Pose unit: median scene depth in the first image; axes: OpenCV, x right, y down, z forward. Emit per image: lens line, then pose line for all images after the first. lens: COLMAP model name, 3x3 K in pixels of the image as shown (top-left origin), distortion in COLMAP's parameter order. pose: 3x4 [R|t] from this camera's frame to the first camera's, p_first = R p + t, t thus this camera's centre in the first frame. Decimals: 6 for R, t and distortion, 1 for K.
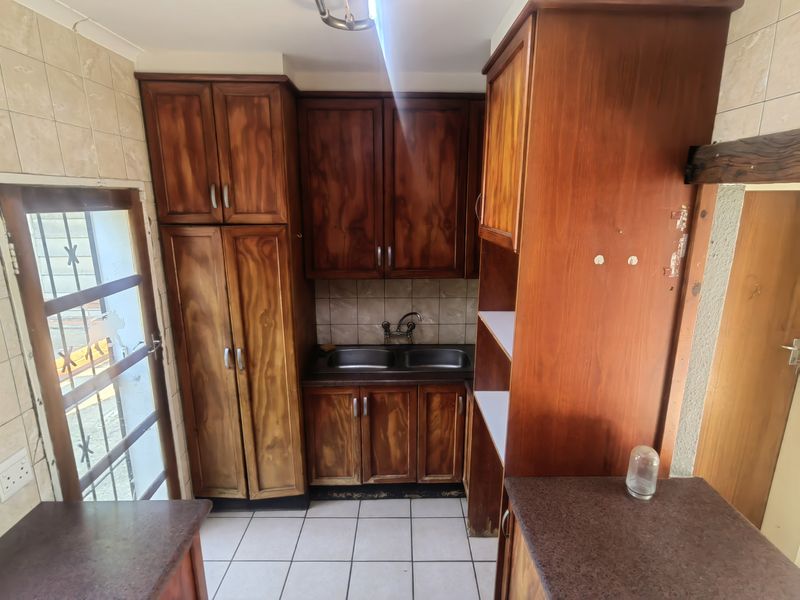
lens RADIAL K [[430.5, 0, 400.0], [0, 430.5, 300.0], [0, 0, 1]] dist [-0.029797, 0.022036]
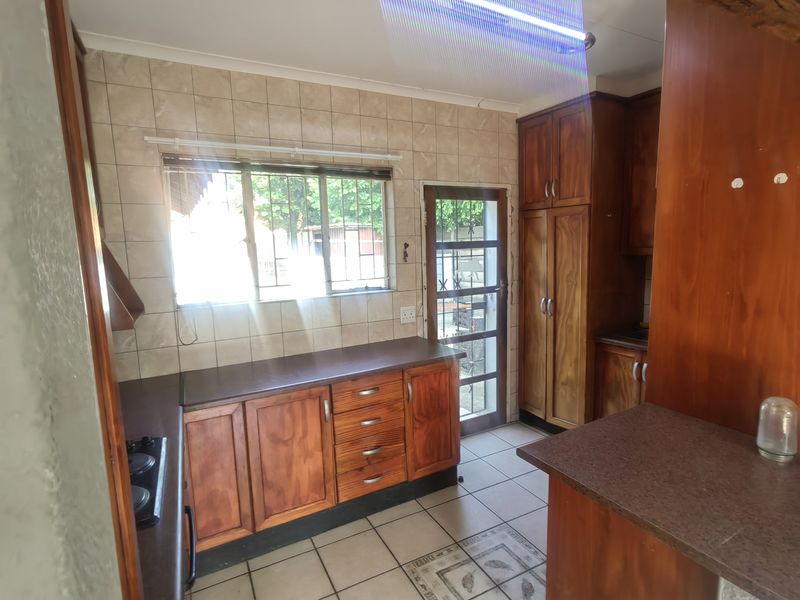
lens RADIAL K [[430.5, 0, 400.0], [0, 430.5, 300.0], [0, 0, 1]] dist [-0.029797, 0.022036]
pose [[0.445534, 0.100181, -0.889642, 0.656542], [-0.180315, 0.983397, 0.020436, 0.183602], [0.876919, 0.151311, 0.456200, -0.041004]]
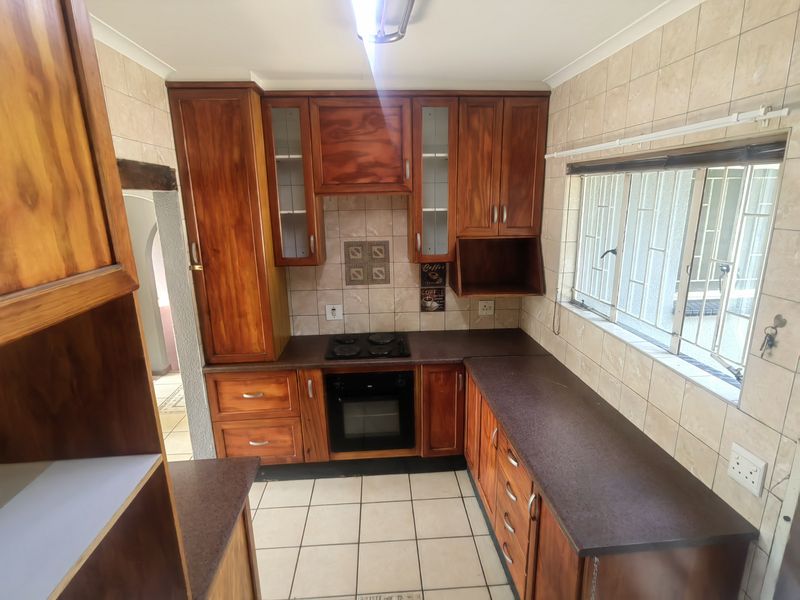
lens RADIAL K [[430.5, 0, 400.0], [0, 430.5, 300.0], [0, 0, 1]] dist [-0.029797, 0.022036]
pose [[-0.997850, 0.027968, -0.059272, -0.037436], [-0.002187, 0.889665, 0.456609, -0.241319], [0.065503, 0.455757, -0.887691, 1.023256]]
